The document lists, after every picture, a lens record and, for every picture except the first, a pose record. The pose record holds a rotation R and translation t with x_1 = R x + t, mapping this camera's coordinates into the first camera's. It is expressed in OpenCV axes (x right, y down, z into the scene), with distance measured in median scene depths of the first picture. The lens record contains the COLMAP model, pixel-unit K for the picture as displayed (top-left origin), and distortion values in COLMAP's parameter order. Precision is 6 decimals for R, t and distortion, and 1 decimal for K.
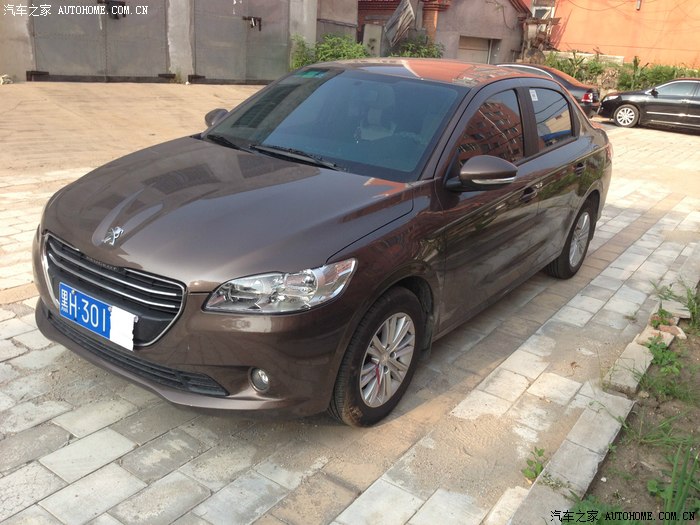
lens RADIAL K [[653.6, 0, 353.4], [0, 653.6, 265.4], [0, 0, 1]] dist [0.086172, -0.182349]
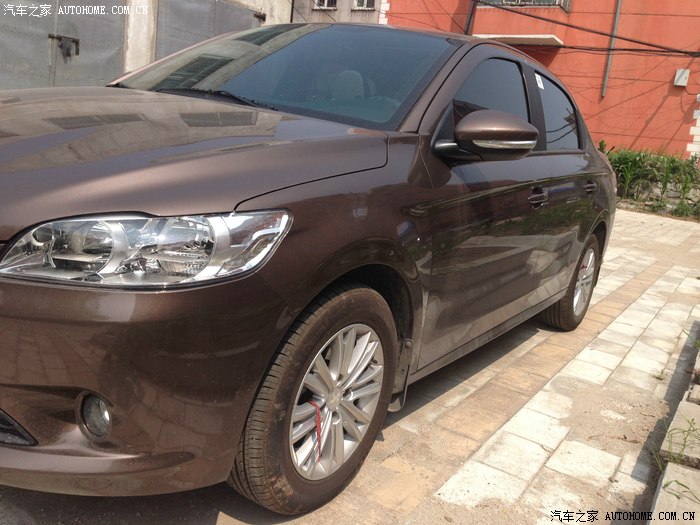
lens RADIAL K [[654.4, 0, 346.0], [0, 654.4, 260.9], [0, 0, 1]] dist [0.099355, -0.205321]
pose [[0.998246, 0.041722, 0.041999, 0.024388], [-0.035934, 0.990835, -0.130207, 0.084746], [-0.047046, 0.128470, 0.990597, 0.334089]]
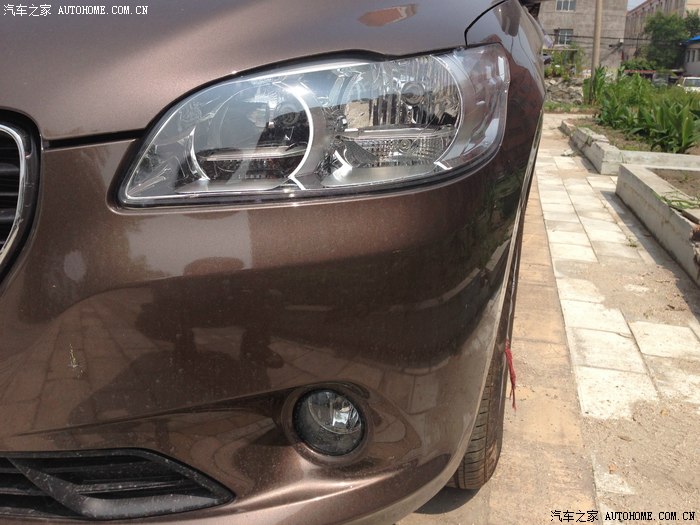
lens RADIAL K [[670.3, 0, 351.0], [0, 670.3, 262.3], [0, 0, 1]] dist [-0.001033, -0.013170]
pose [[0.945655, -0.147044, 0.290025, -0.154948], [0.155744, 0.987773, -0.007013, 0.078357], [-0.285447, 0.051801, 0.956993, 0.519838]]
